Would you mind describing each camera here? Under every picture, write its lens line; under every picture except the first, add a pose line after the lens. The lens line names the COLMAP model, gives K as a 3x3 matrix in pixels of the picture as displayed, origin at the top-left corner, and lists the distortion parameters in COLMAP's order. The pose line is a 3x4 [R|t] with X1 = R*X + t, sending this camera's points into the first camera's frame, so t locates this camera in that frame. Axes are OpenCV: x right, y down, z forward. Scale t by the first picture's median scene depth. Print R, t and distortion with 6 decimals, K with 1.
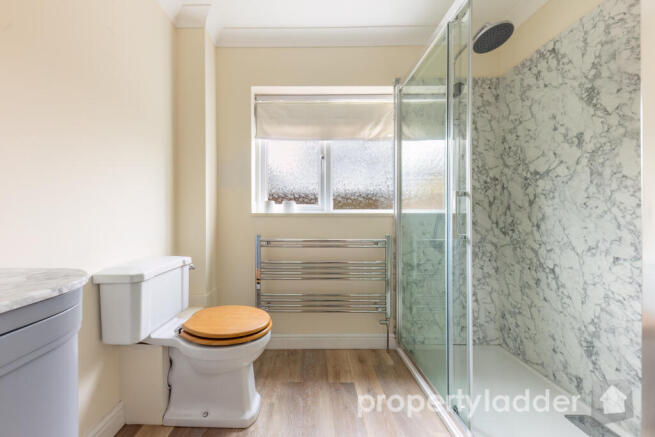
lens RADIAL K [[230.7, 0, 345.1], [0, 230.7, 219.3], [0, 0, 1]] dist [0.000453, 0.000019]
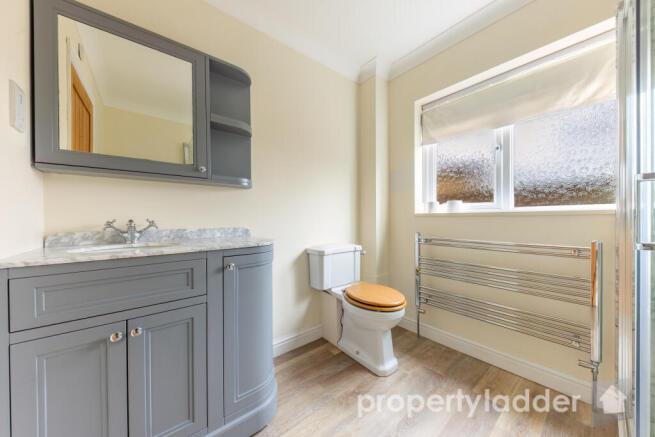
lens RADIAL K [[230.7, 0, 345.1], [0, 230.7, 219.3], [0, 0, 1]] dist [0.000453, 0.000019]
pose [[0.671713, 0.000846, -0.740811, 0.209859], [0.001238, 0.999997, 0.002264, -0.000901], [0.740810, -0.002438, 0.671710, -0.016315]]
